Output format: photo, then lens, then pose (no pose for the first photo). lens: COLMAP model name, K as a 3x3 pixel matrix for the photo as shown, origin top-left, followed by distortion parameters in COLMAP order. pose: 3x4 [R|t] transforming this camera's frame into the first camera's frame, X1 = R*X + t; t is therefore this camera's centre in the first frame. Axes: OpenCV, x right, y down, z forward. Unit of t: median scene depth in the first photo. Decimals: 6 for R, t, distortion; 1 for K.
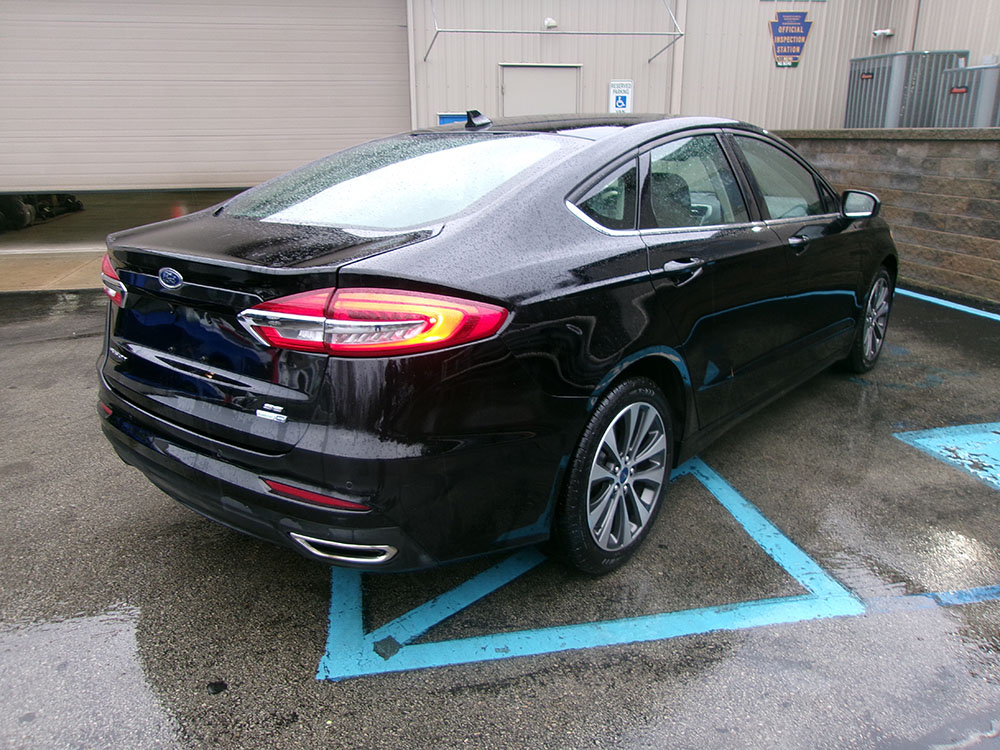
lens RADIAL K [[774.2, 0, 496.5], [0, 774.2, 379.6], [0, 0, 1]] dist [-0.022870, 0.039610]
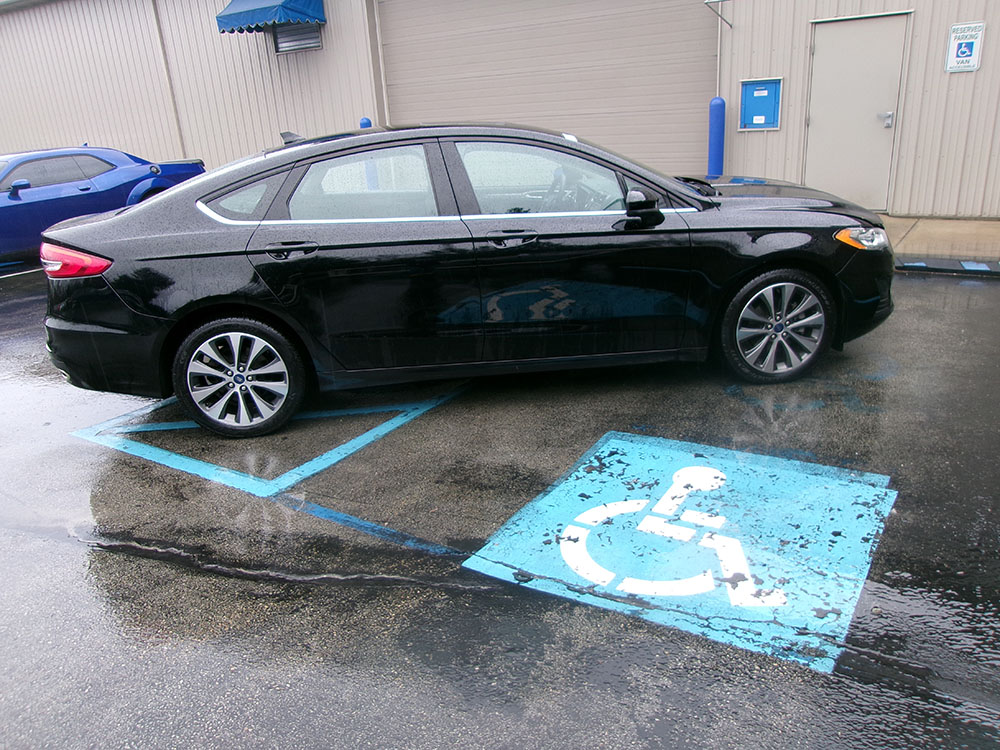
lens RADIAL K [[774.2, 0, 491.9], [0, 774.2, 377.9], [0, 0, 1]] dist [-0.022870, 0.039610]
pose [[0.720602, 0.194905, -0.665390, 0.494718], [-0.153277, 0.980713, 0.121274, -0.045520], [0.676194, 0.014598, 0.736579, 0.063980]]
